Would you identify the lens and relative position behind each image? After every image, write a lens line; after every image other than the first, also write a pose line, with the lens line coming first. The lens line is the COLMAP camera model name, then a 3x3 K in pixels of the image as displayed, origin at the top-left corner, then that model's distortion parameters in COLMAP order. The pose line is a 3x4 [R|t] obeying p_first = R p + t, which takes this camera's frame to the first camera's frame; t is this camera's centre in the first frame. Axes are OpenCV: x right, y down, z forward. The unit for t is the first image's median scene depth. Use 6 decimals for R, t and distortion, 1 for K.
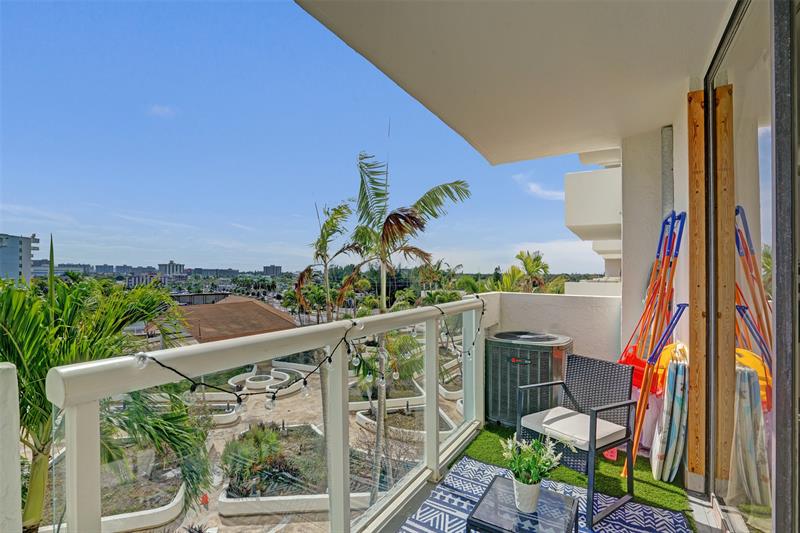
lens RADIAL K [[377.7, 0, 398.2], [0, 377.7, 266.8], [0, 0, 1]] dist [-0.008383, 0.004100]
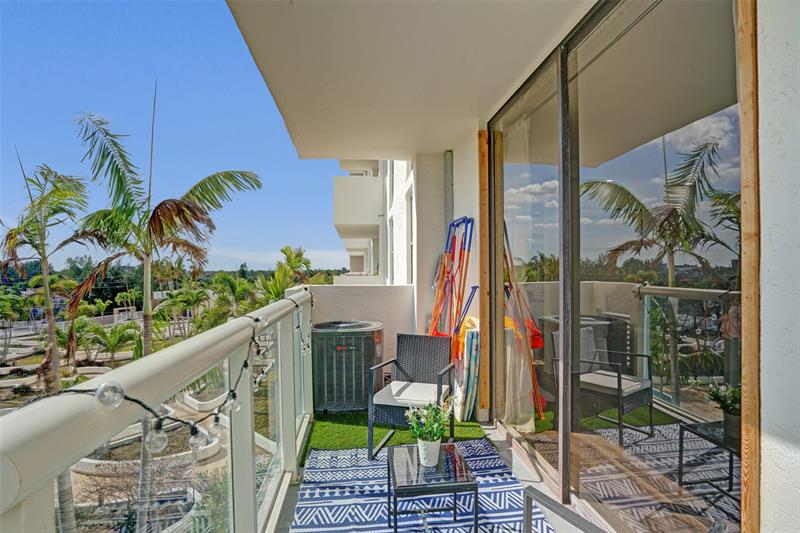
lens RADIAL K [[377.7, 0, 402.1], [0, 377.7, 267.5], [0, 0, 1]] dist [-0.008383, 0.004100]
pose [[0.792681, -0.008162, 0.609582, -0.282510], [0.001167, 0.999929, 0.011871, 0.014888], [-0.609635, -0.008698, 0.792634, 0.090173]]
